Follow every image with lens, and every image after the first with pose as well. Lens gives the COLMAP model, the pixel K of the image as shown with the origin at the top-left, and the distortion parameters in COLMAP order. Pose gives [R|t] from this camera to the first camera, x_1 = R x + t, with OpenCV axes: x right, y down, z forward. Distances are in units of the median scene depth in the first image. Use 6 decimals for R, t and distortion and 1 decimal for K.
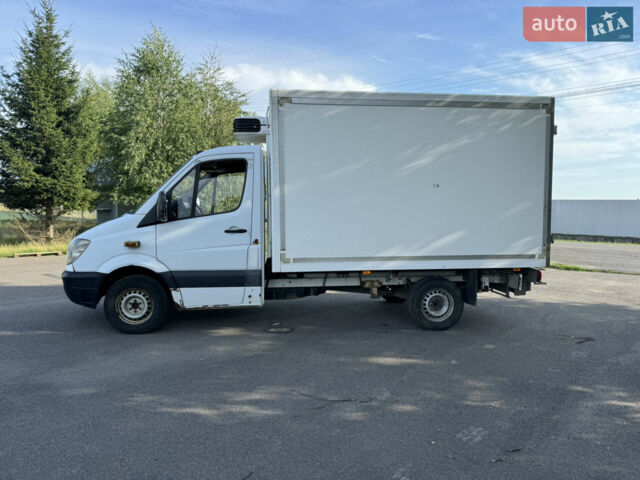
lens RADIAL K [[427.0, 0, 320.0], [0, 427.0, 240.0], [0, 0, 1]] dist [0.075170, -0.087238]
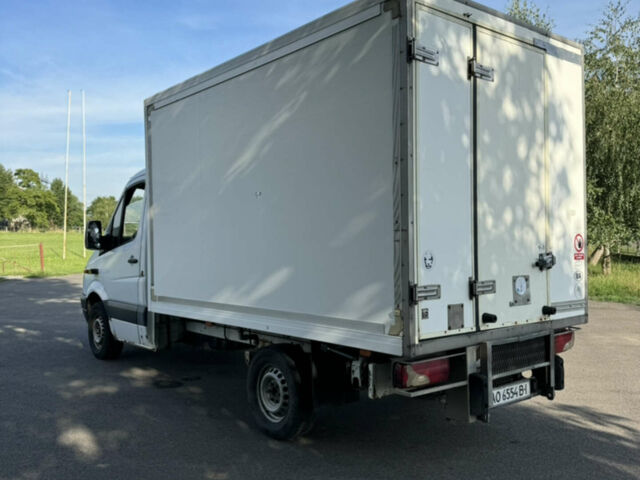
lens RADIAL K [[581.0, 0, 320.0], [0, 581.0, 240.0], [0, 0, 1]] dist [0.186379, -0.313032]
pose [[0.556919, -0.009191, -0.830516, 1.014822], [-0.039718, 0.998500, -0.037683, -0.032573], [0.829616, 0.053973, 0.555719, 0.608294]]
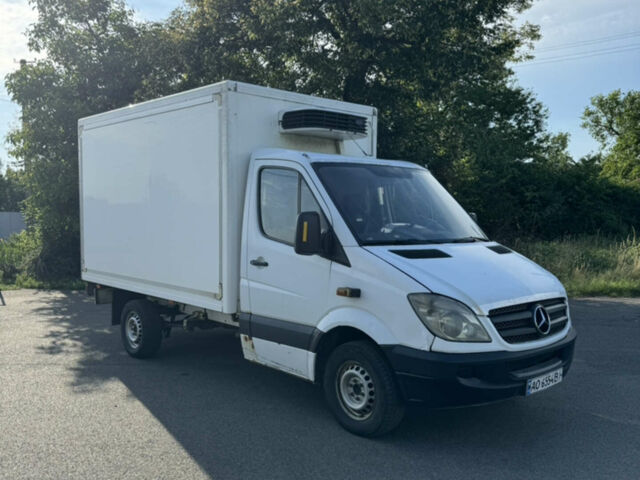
lens RADIAL K [[598.4, 0, 320.0], [0, 598.4, 240.0], [0, 0, 1]] dist [0.145097, -0.343593]
pose [[-0.594176, -0.039653, 0.803357, -1.102735], [0.050315, 0.994996, 0.086325, -0.163830], [-0.802760, 0.091713, -0.589207, 1.836349]]
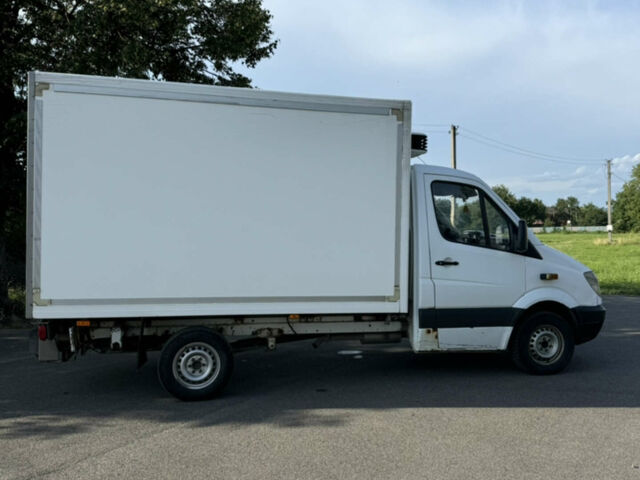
lens RADIAL K [[598.4, 0, 320.0], [0, 598.4, 240.0], [0, 0, 1]] dist [0.145097, -0.343593]
pose [[-0.991541, -0.008795, -0.129498, 0.159913], [-0.017263, 0.997774, 0.064415, -0.160054], [0.128643, 0.066105, -0.989485, 2.457613]]
